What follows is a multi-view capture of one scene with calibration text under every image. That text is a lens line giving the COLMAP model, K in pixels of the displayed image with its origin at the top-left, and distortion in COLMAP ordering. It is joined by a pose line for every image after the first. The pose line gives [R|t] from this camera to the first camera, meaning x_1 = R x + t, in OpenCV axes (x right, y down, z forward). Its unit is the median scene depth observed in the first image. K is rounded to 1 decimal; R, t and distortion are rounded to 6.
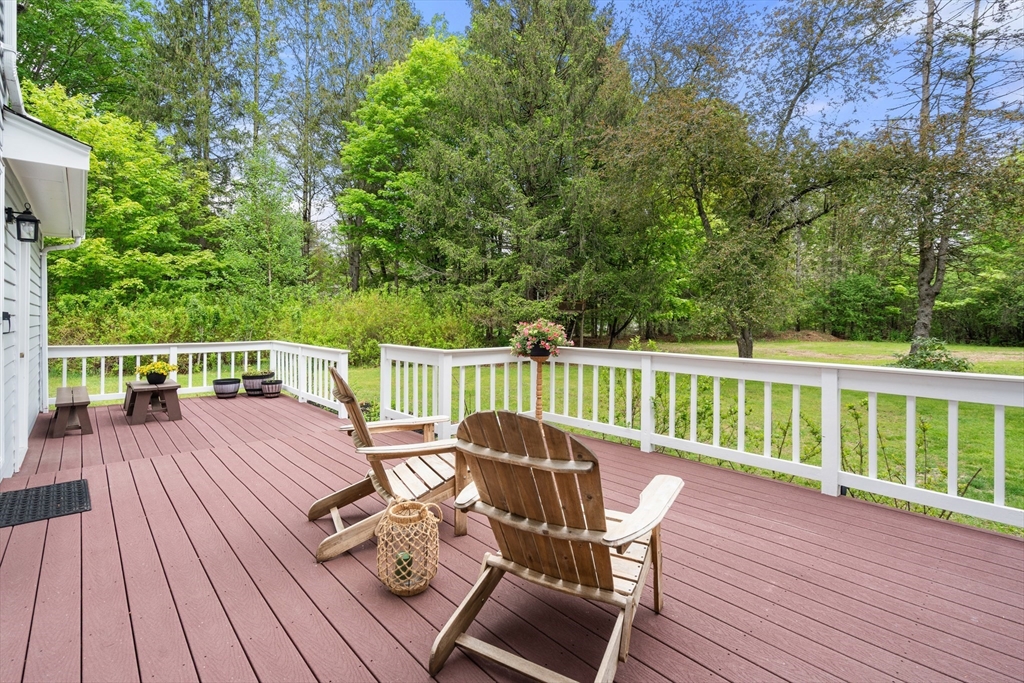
lens RADIAL K [[465.5, 0, 512.0], [0, 465.5, 341.5], [0, 0, 1]] dist [0.000813, 0.000027]
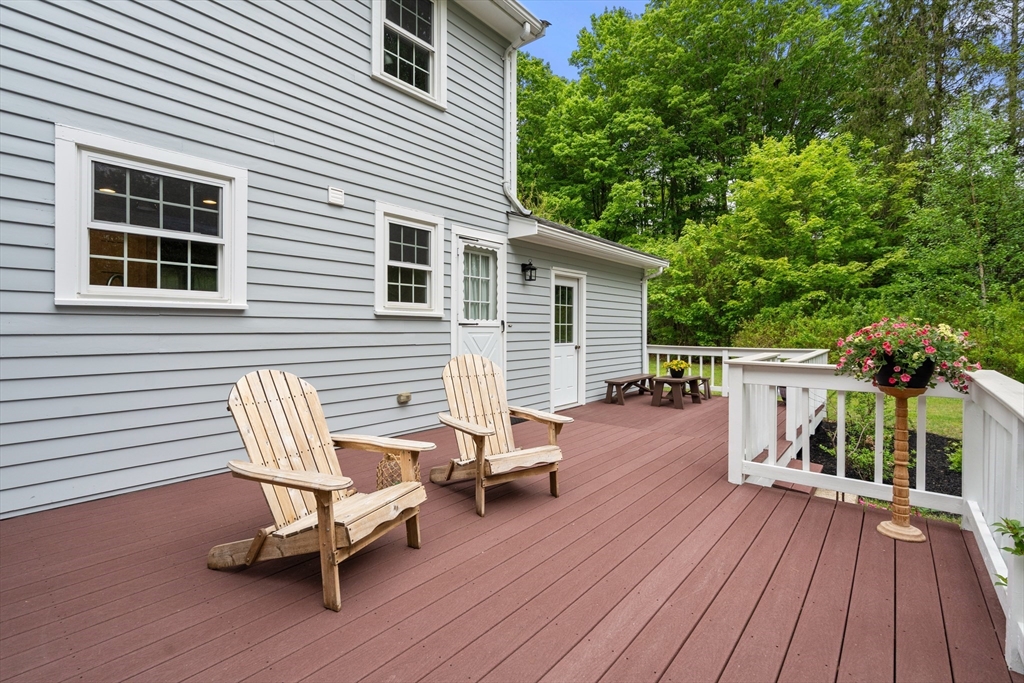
lens RADIAL K [[465.5, 0, 512.0], [0, 465.5, 341.5], [0, 0, 1]] dist [0.000813, 0.000027]
pose [[0.135806, 0.022808, -0.990473, 0.153867], [-0.045692, 0.998815, 0.016735, -0.002152], [0.989681, 0.042984, 0.136687, 0.167347]]
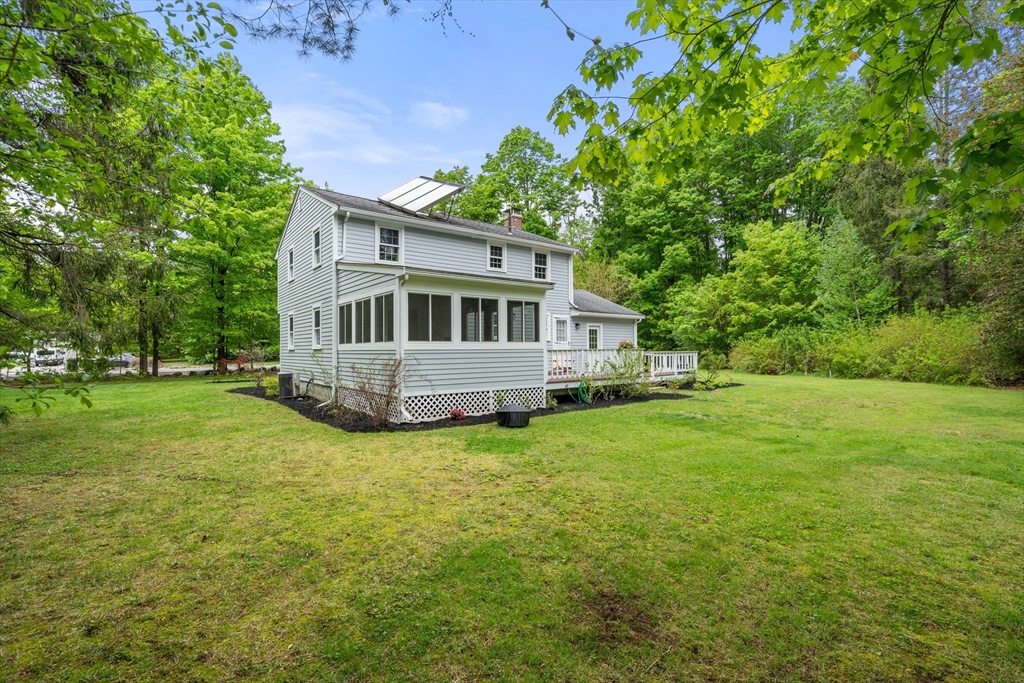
lens RADIAL K [[465.5, 0, 512.0], [0, 465.5, 341.5], [0, 0, 1]] dist [0.000813, 0.000027]
pose [[-0.084925, -0.027240, -0.996015, 0.956326], [-0.038350, 0.998975, -0.024051, 0.020521], [0.995649, 0.036154, -0.085882, 0.167751]]
